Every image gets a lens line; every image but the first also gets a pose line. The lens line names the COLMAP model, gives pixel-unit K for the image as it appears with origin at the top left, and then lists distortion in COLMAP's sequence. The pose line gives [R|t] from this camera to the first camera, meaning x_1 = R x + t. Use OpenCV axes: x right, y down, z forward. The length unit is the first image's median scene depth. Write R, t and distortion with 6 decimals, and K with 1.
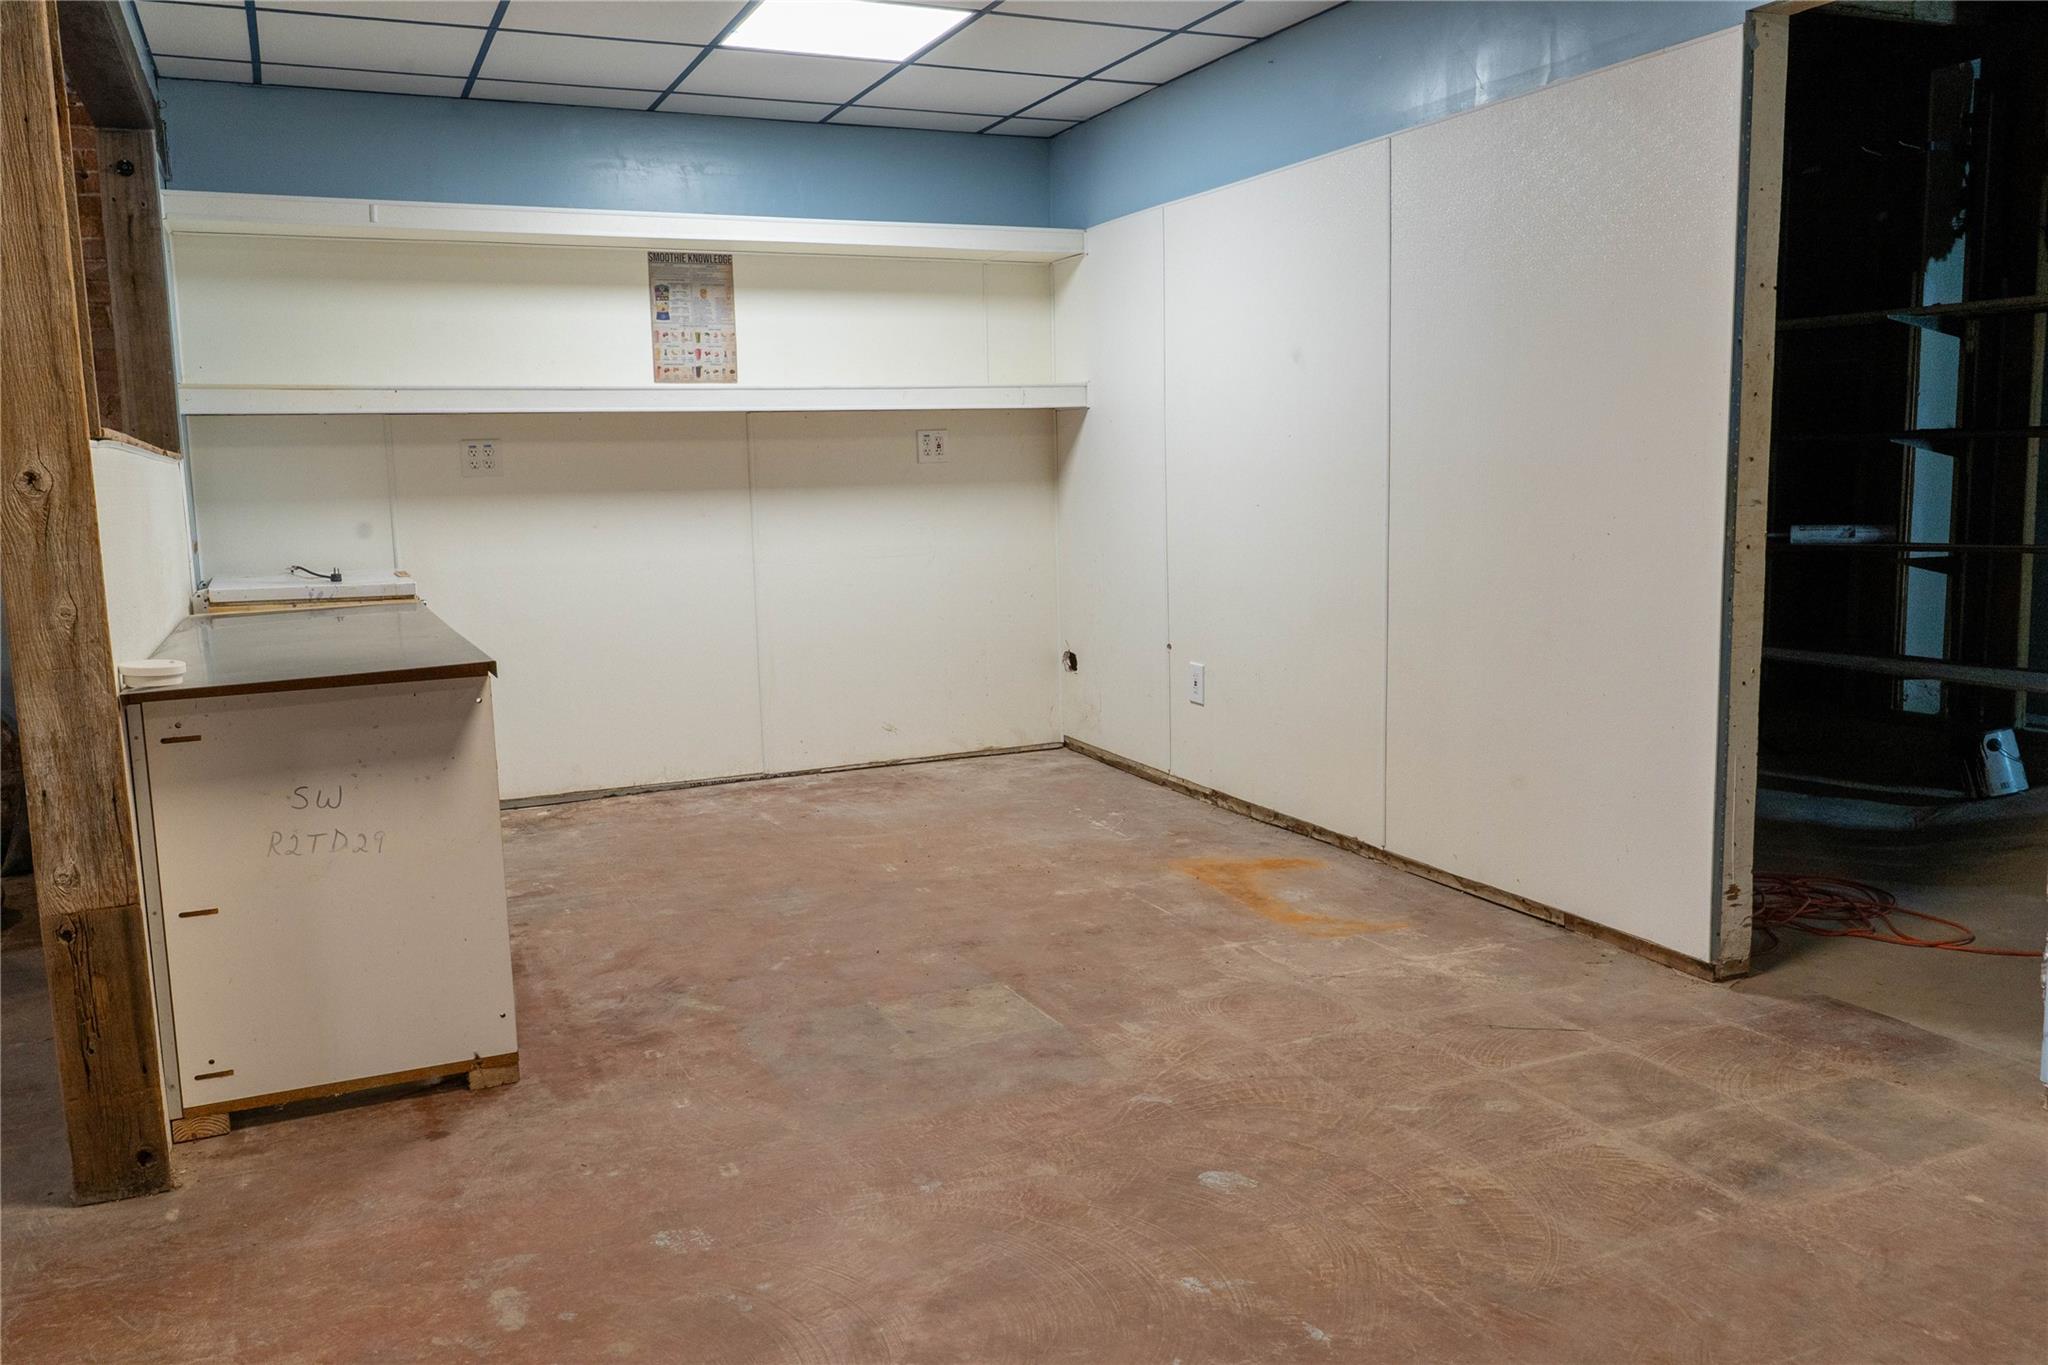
lens RADIAL K [[1609.4, 0, 1025.5], [0, 1609.4, 685.7], [0, 0, 1]] dist [0.011999, -0.004125]
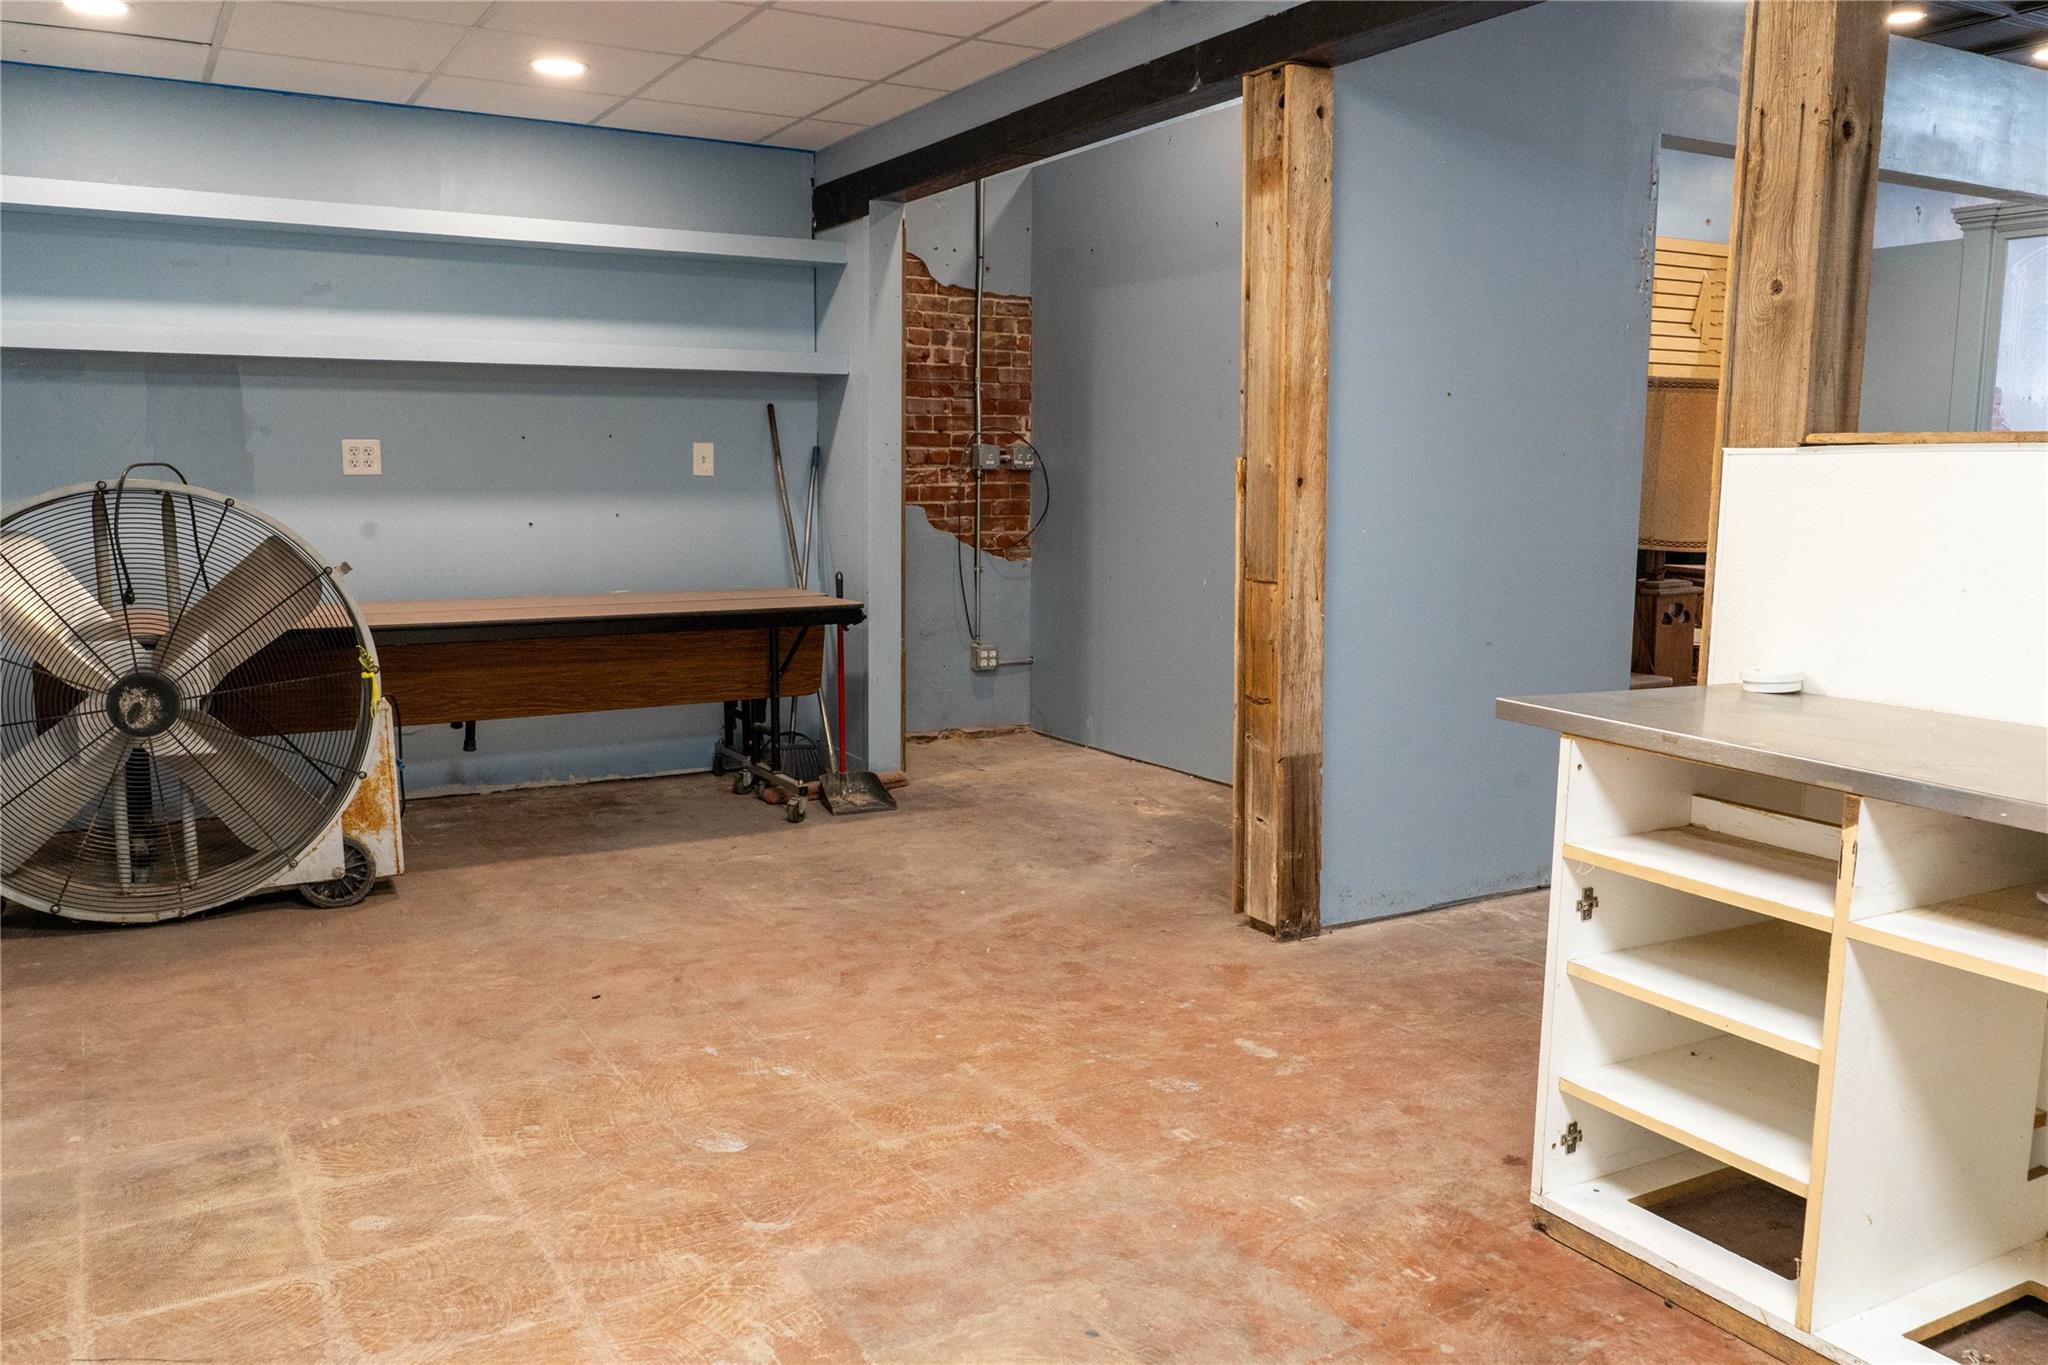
lens RADIAL K [[1609.4, 0, 1023.7], [0, 1609.4, 684.6], [0, 0, 1]] dist [0.011999, -0.004125]
pose [[-0.995228, 0.030180, -0.092796, 0.012934], [0.003529, 0.961481, 0.274850, -0.269109], [0.097516, 0.273211, -0.956999, 1.831997]]
